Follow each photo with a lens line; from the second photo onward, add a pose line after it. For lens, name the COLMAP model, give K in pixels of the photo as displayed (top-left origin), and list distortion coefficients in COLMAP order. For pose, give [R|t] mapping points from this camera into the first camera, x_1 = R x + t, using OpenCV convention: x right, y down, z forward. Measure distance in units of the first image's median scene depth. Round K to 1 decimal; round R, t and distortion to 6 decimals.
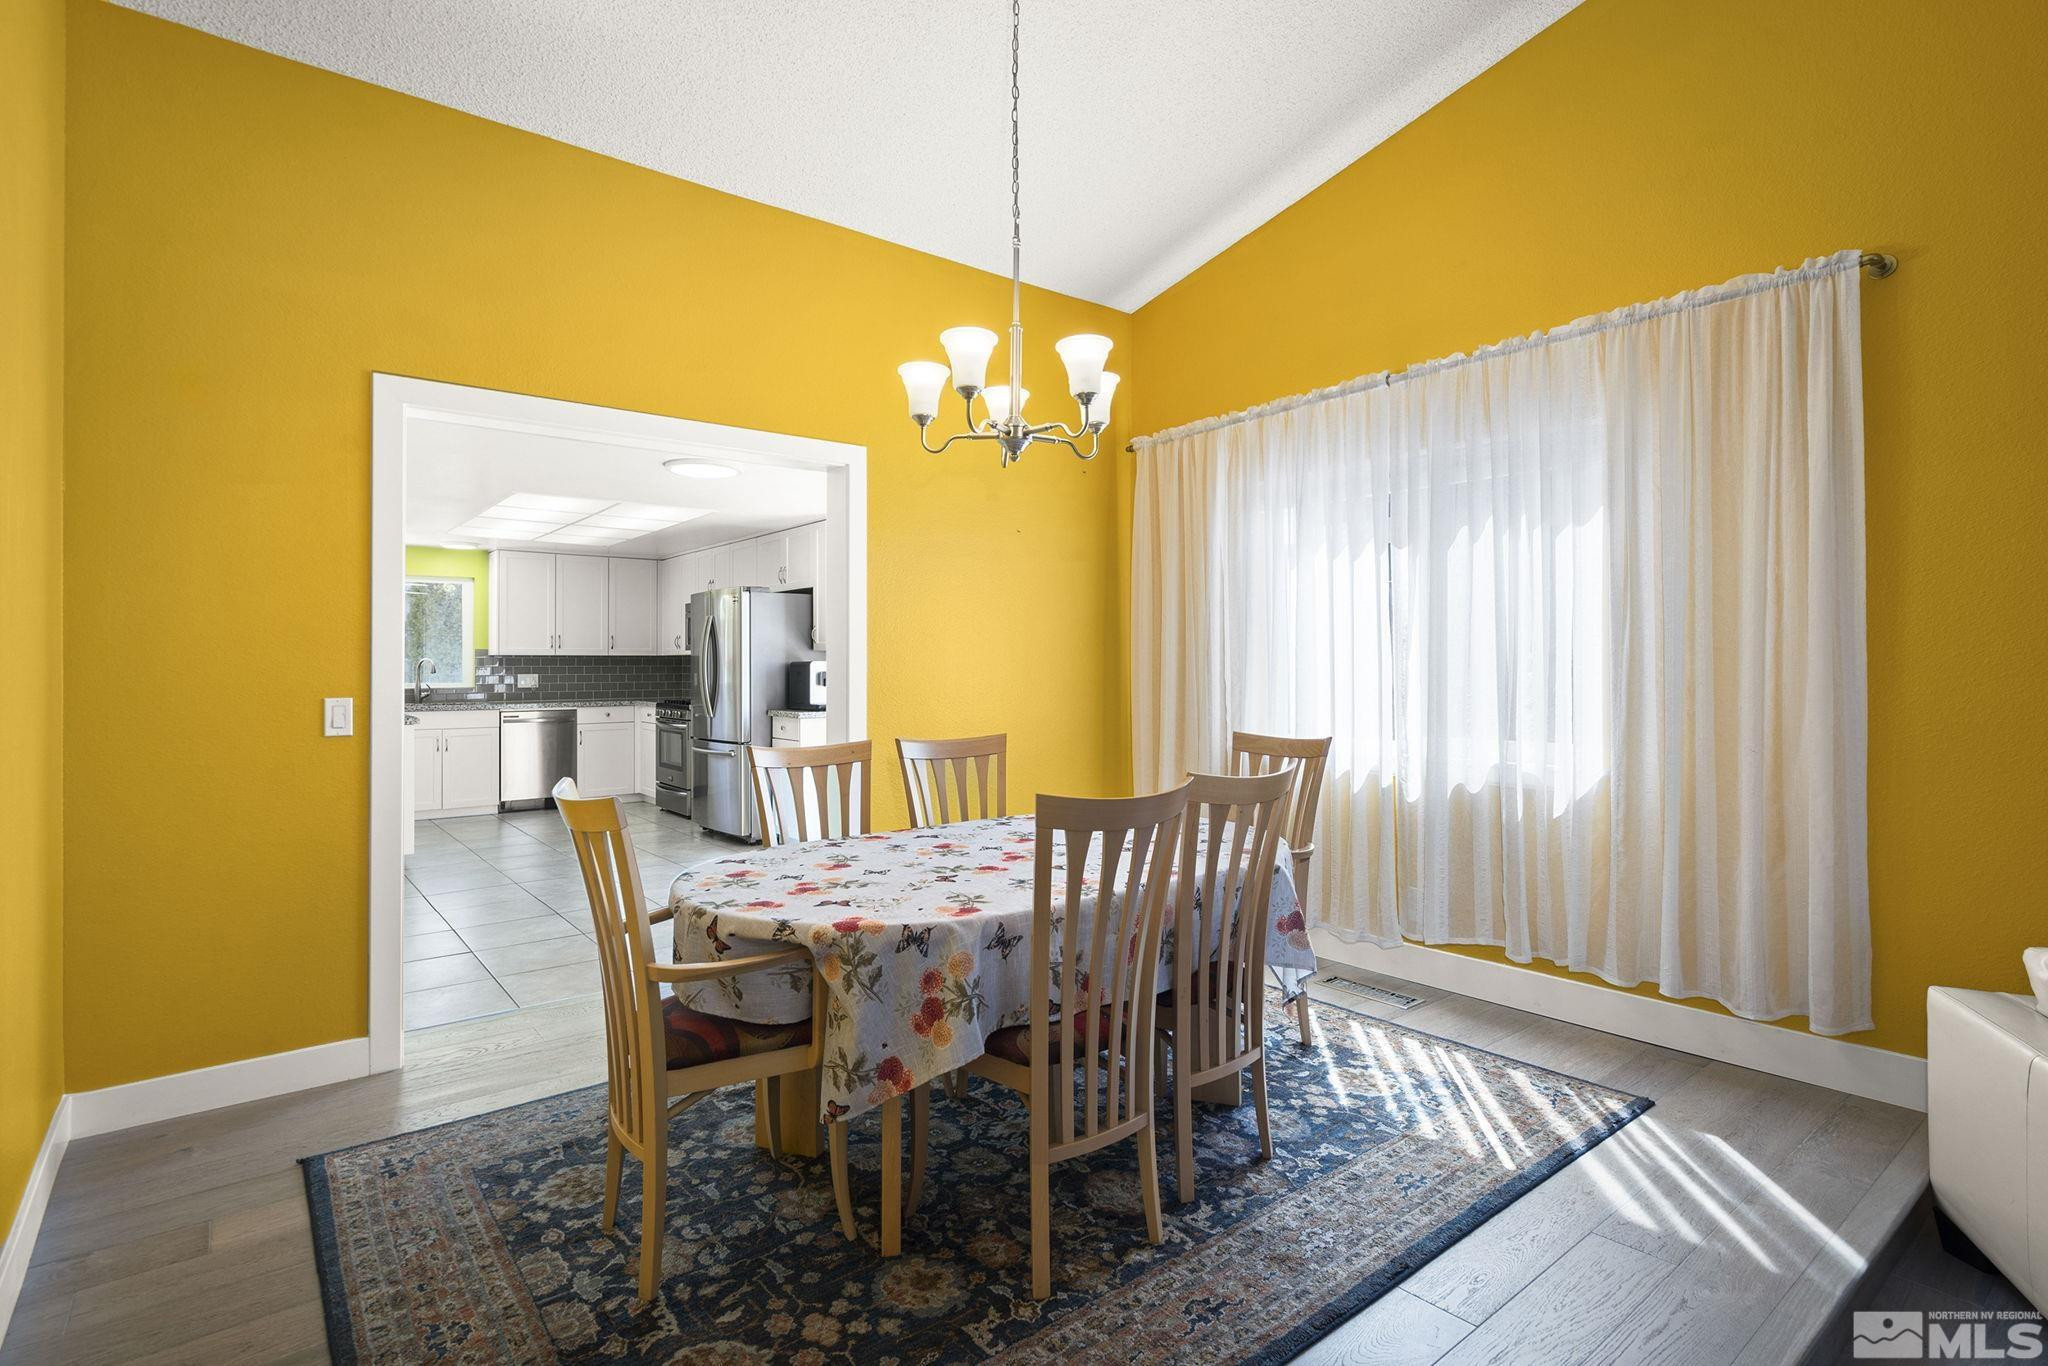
lens RADIAL K [[998.6, 0, 1015.4], [0, 998.6, 668.9], [0, 0, 1]] dist [-0.001916, 0.000024]
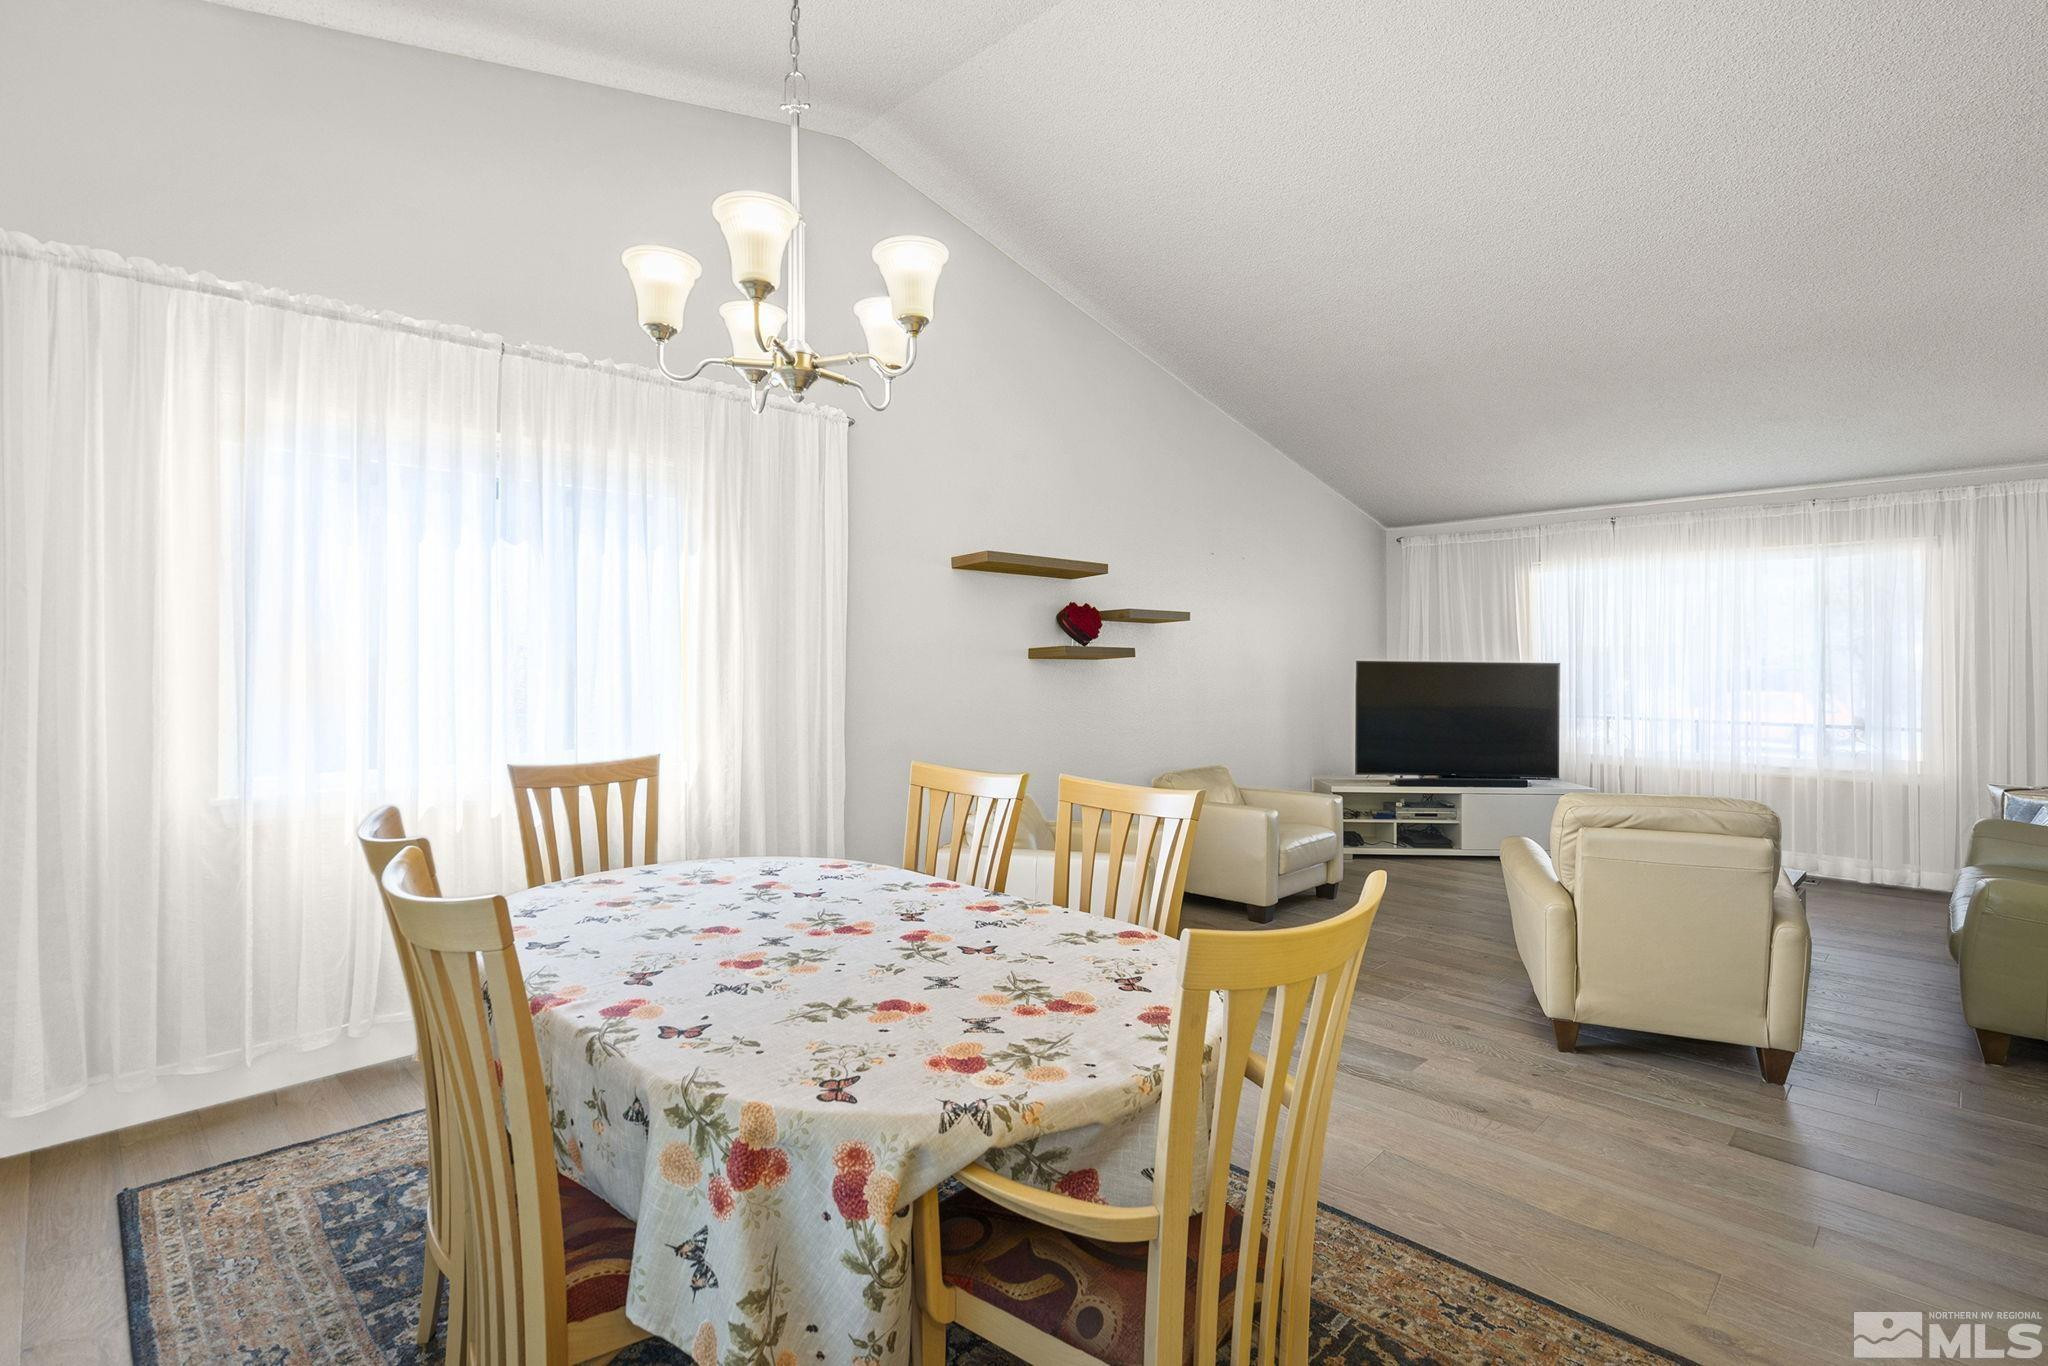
lens RADIAL K [[957.3, 0, 1006.7], [0, 957.3, 661.1], [0, 0, 1]] dist [0.003931, 0.000450]
pose [[-0.098717, 0.003696, 0.995109, -0.450201], [-0.007484, 0.999962, -0.004457, -0.010622], [-0.995087, -0.007887, -0.098686, 0.559848]]
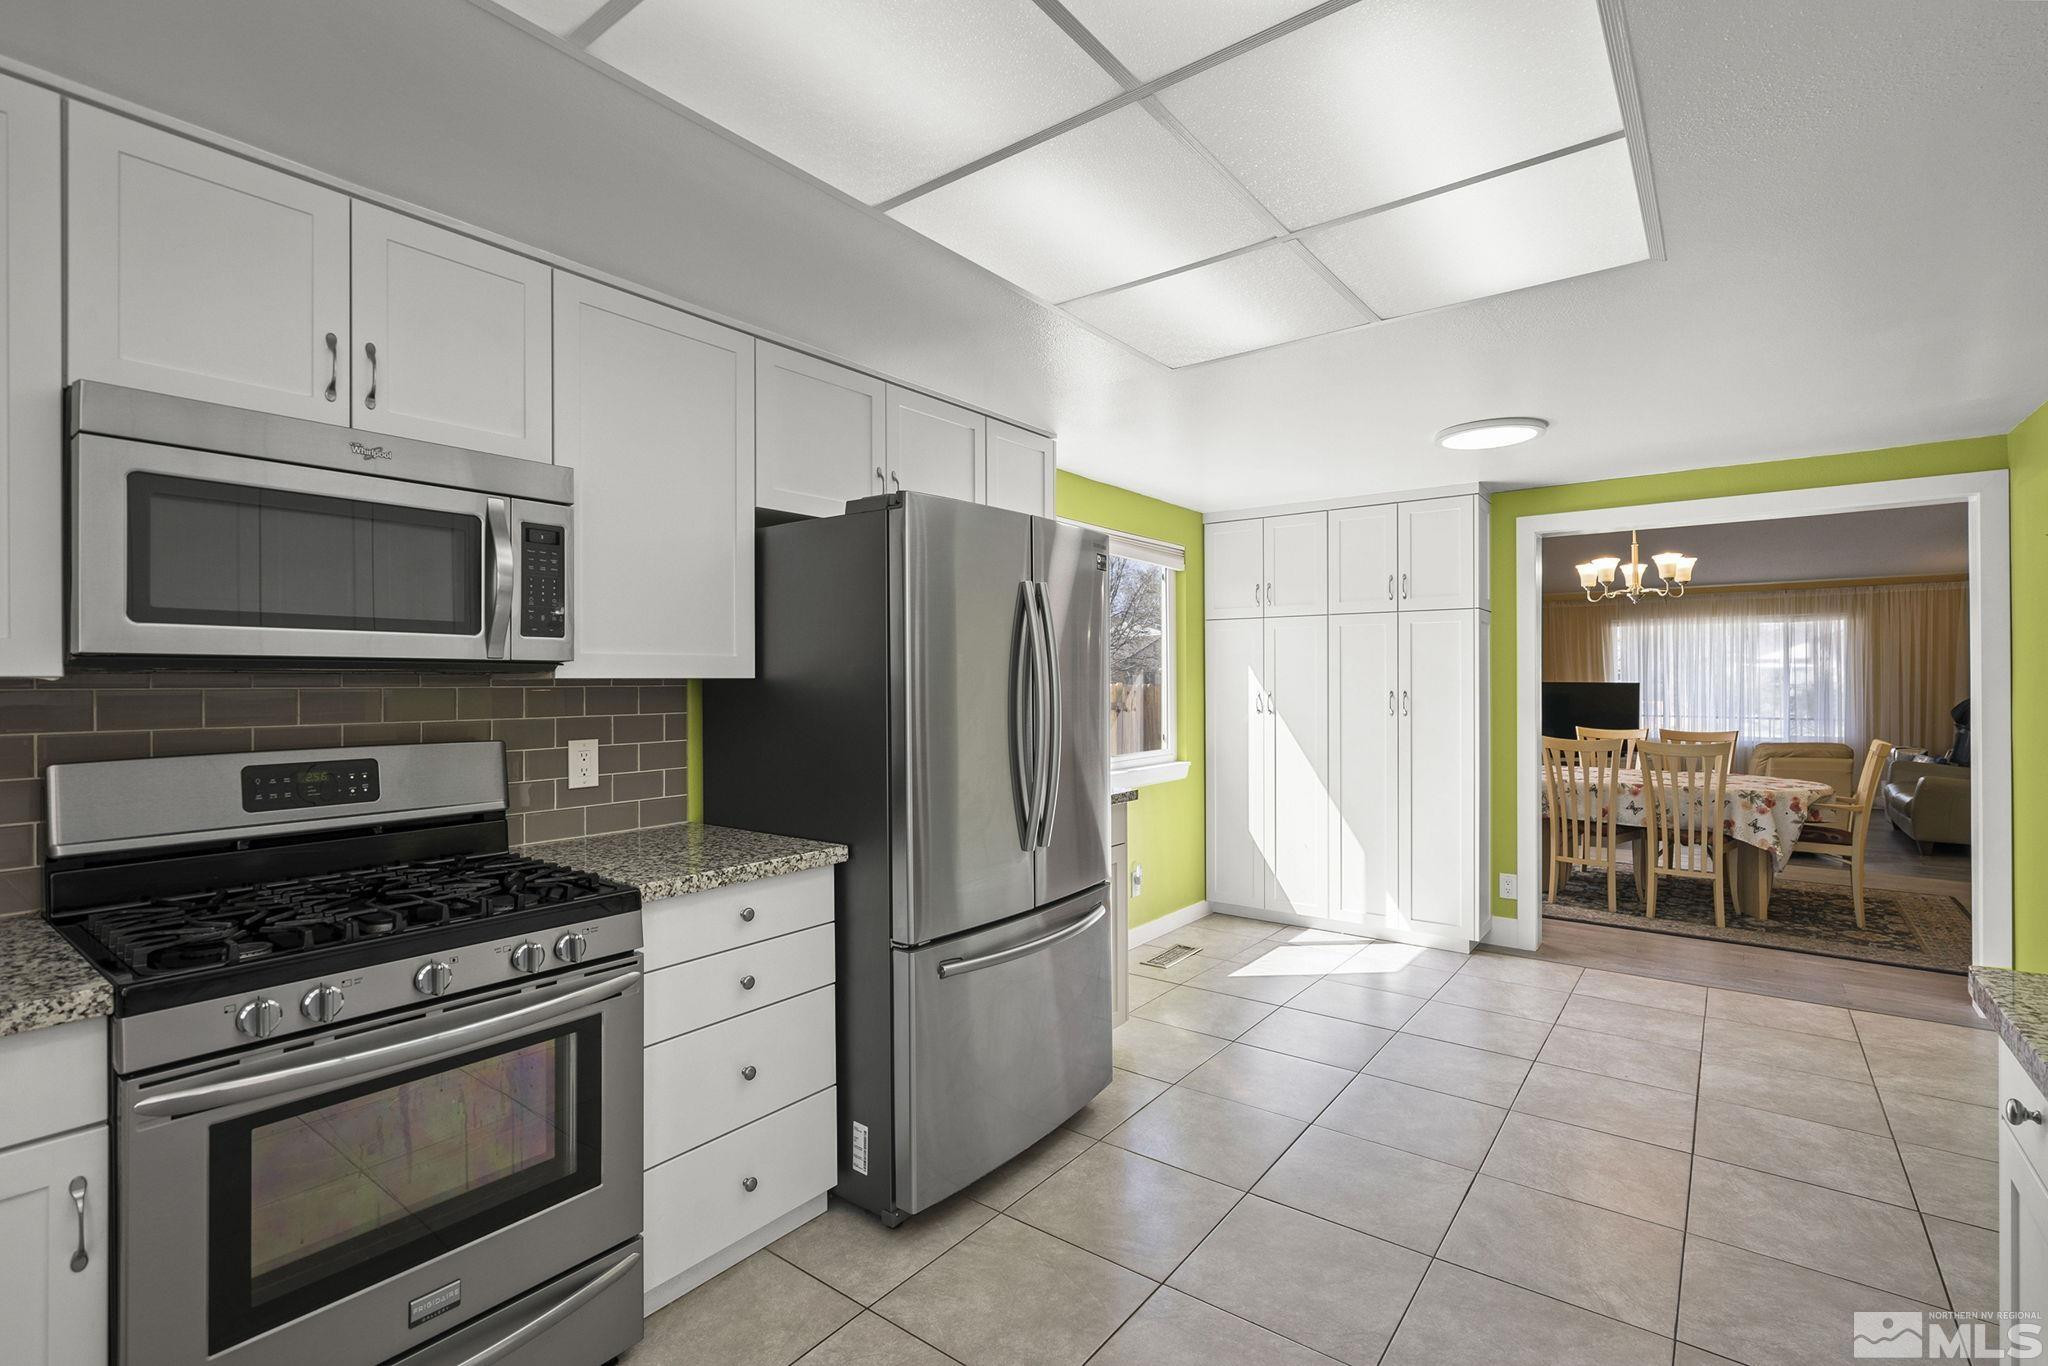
lens RADIAL K [[937.6, 0, 1024.0], [0, 937.6, 683.0], [0, 0, 1]] dist [0.021759, 0.000235]
pose [[-0.241368, -0.004436, 0.970423, -1.113462], [-0.001703, 0.999990, 0.004148, -0.026010], [-0.970432, -0.000652, -0.241373, 1.805954]]
